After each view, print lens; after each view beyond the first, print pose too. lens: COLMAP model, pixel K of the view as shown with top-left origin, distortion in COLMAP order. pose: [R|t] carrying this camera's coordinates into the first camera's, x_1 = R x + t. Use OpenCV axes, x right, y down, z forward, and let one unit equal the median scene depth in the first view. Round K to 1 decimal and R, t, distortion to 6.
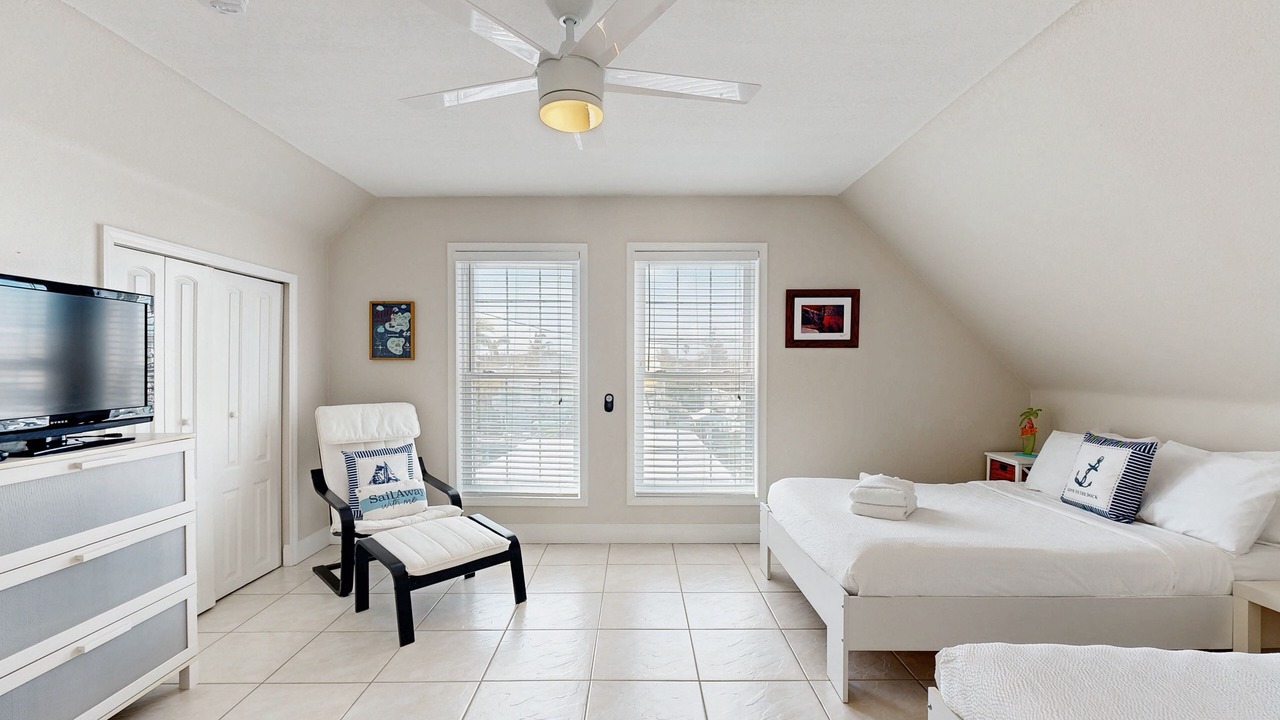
lens RADIAL K [[560.6, 0, 631.4], [0, 560.6, 381.0], [0, 0, 1]] dist [0.003615, -0.000338]
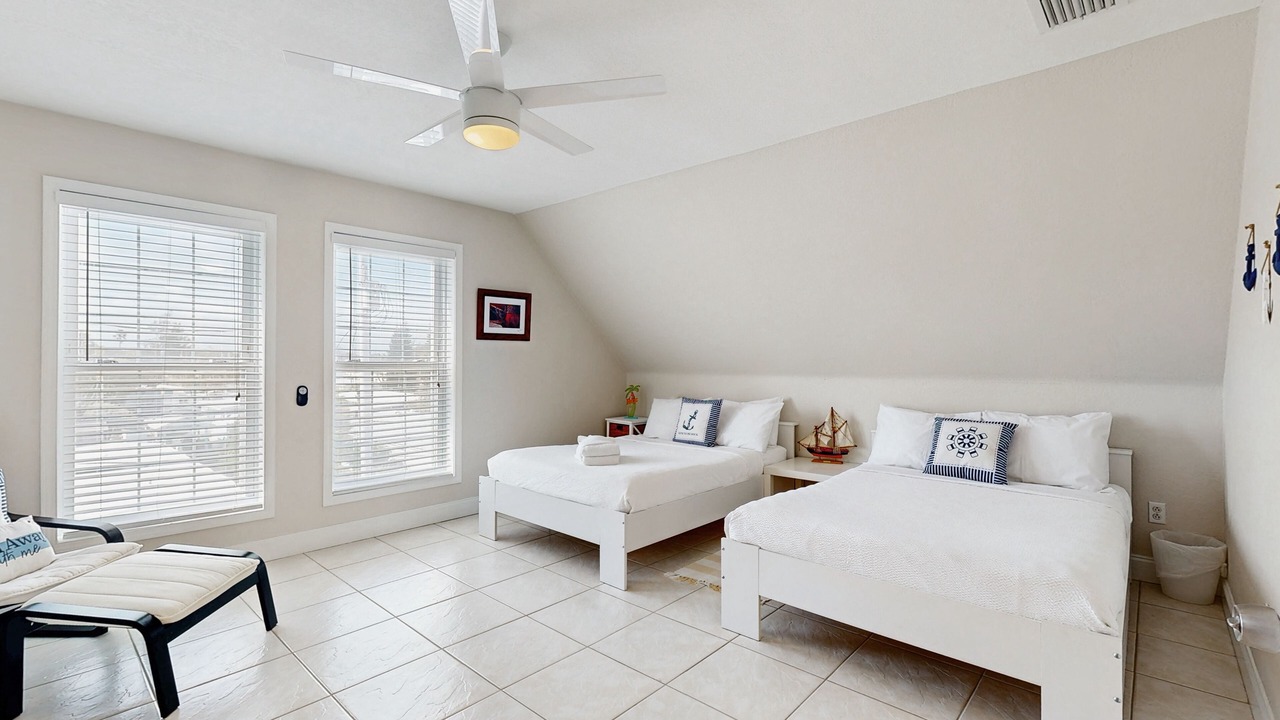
lens RADIAL K [[560.6, 0, 636.7], [0, 560.6, 354.1], [0, 0, 1]] dist [0.003615, -0.000338]
pose [[0.679493, 0.006552, 0.733652, -0.353765], [0.015863, 0.999595, -0.023619, 0.002471], [-0.733510, 0.027687, 0.679114, -0.005212]]
